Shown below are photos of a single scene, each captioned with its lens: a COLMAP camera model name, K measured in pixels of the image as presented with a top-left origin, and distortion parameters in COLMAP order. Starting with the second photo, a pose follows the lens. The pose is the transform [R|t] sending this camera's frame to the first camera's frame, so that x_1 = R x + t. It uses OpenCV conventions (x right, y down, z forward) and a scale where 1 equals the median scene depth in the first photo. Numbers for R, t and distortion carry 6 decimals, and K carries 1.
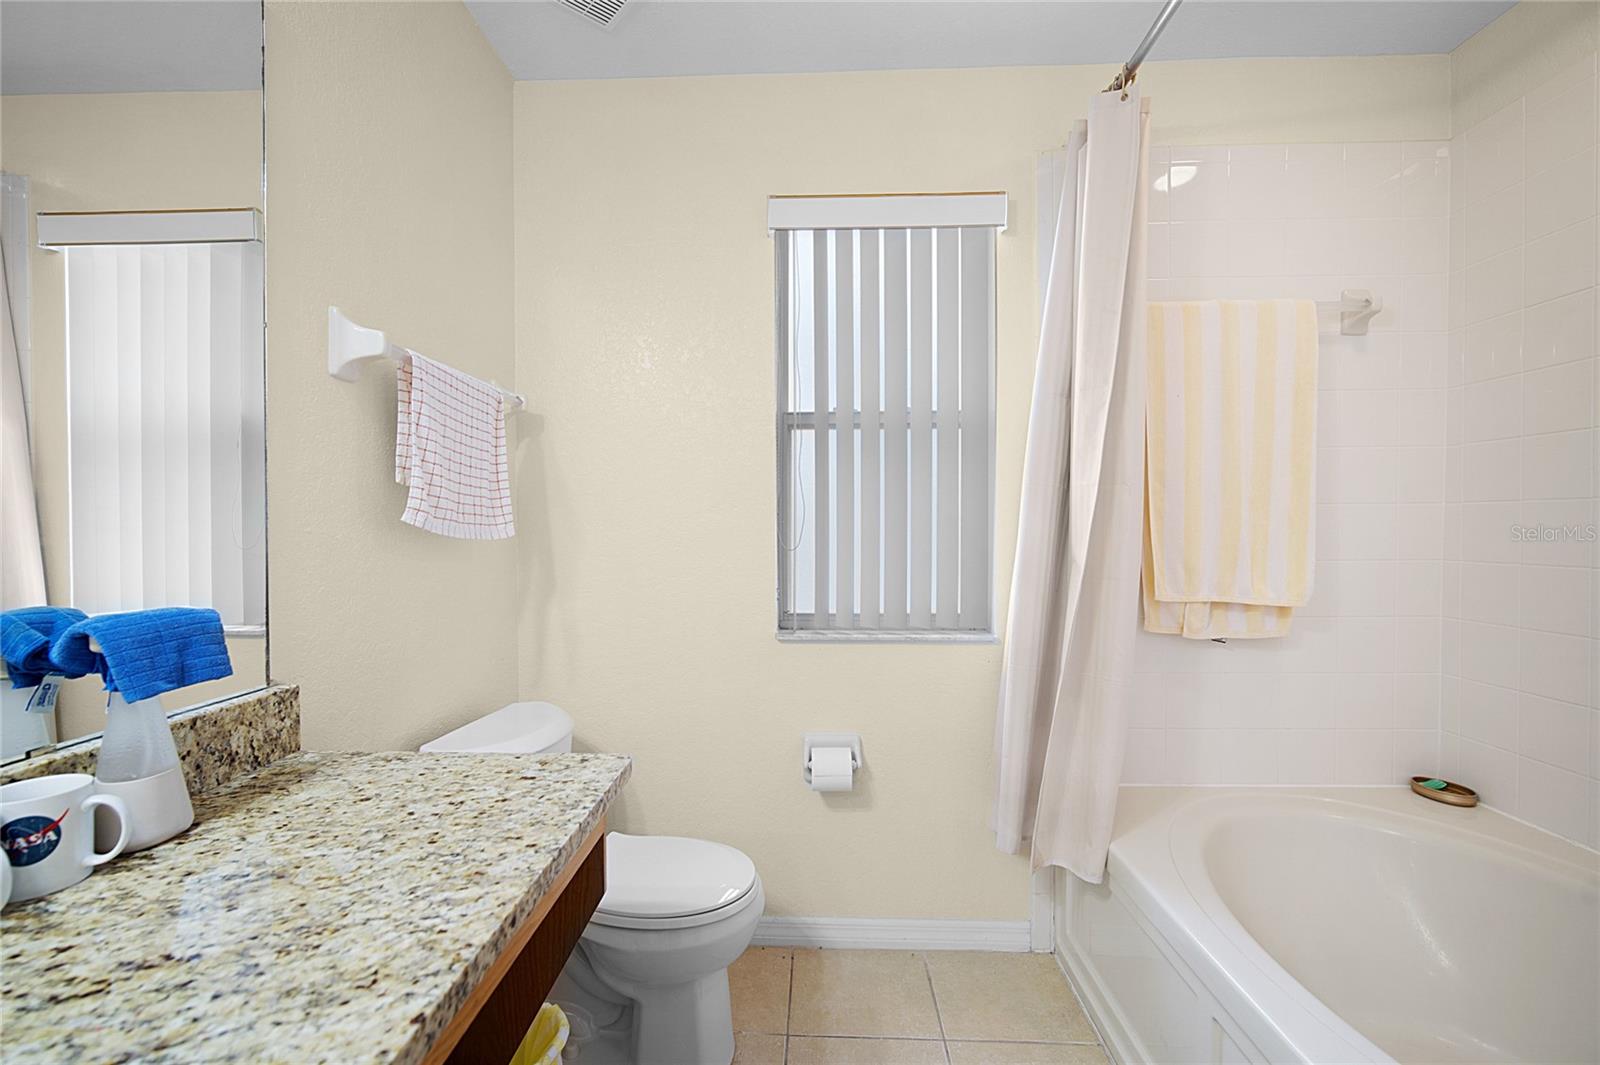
lens RADIAL K [[714.4, 0, 789.8], [0, 714.4, 531.9], [0, 0, 1]] dist [-0.011403, 0.001594]
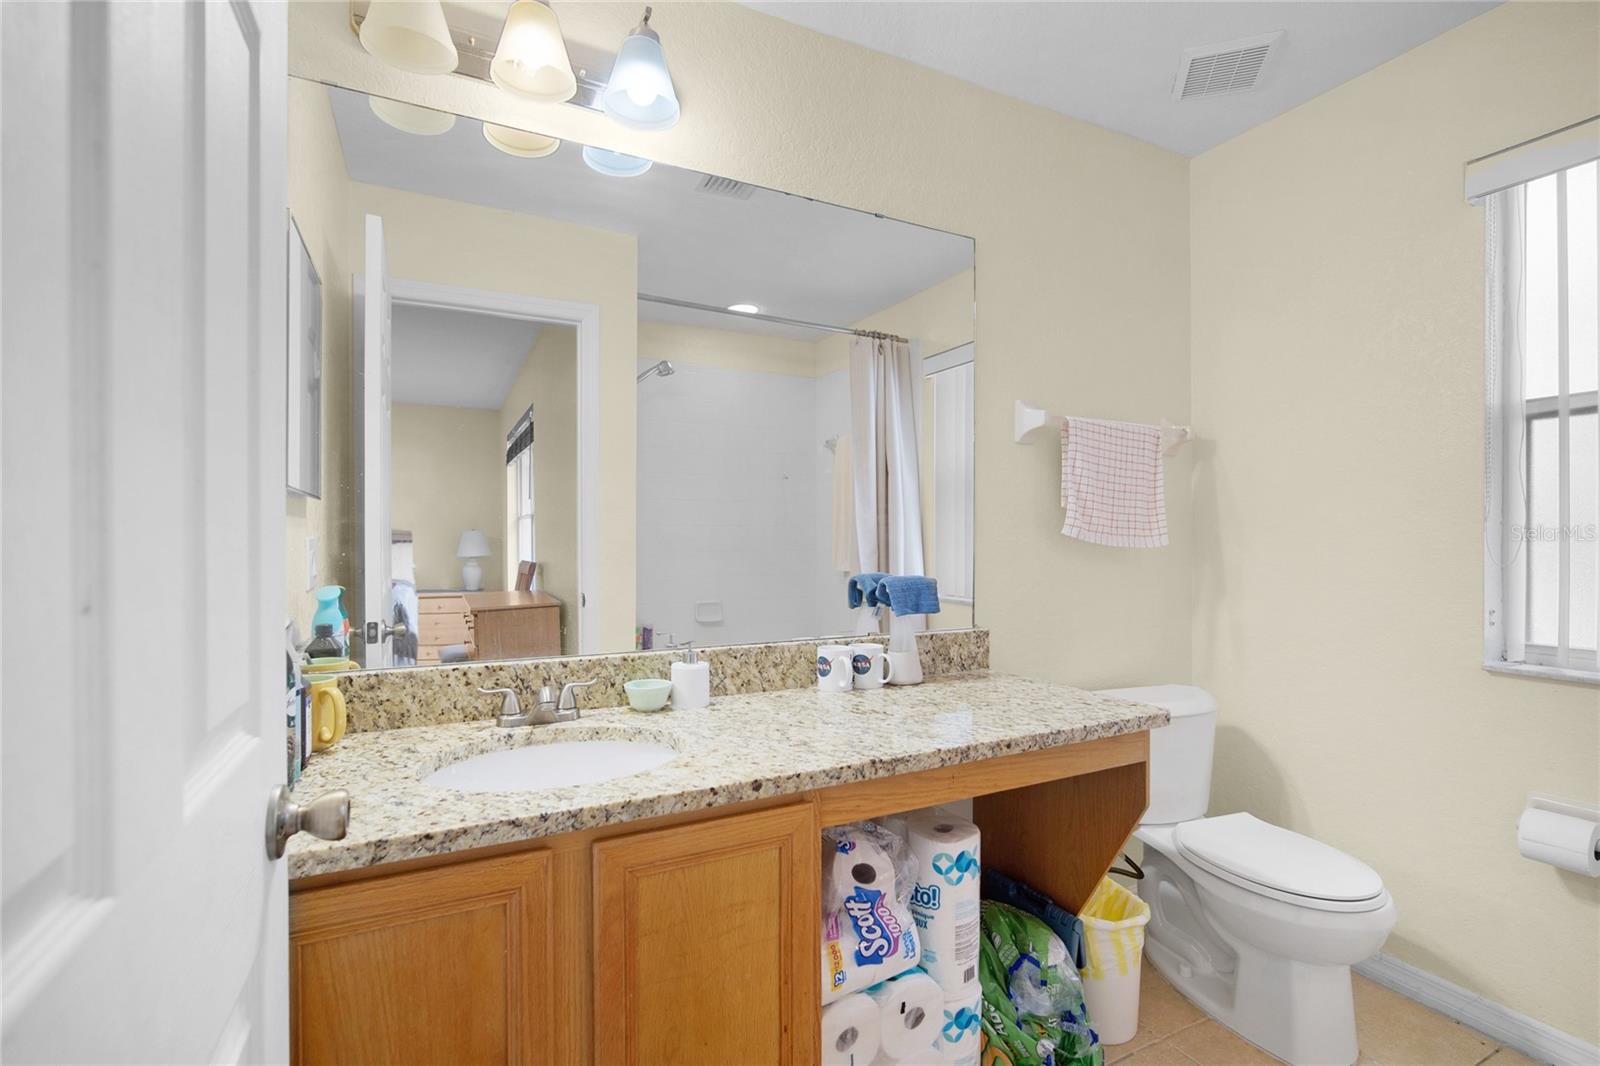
lens RADIAL K [[714.4, 0, 800.7], [0, 714.4, 536.3], [0, 0, 1]] dist [-0.011403, 0.001594]
pose [[0.500561, 0.002263, -0.865698, 0.632198], [-0.010540, 0.999938, -0.003480, 0.001839], [0.865637, 0.010867, 0.500554, -0.281766]]
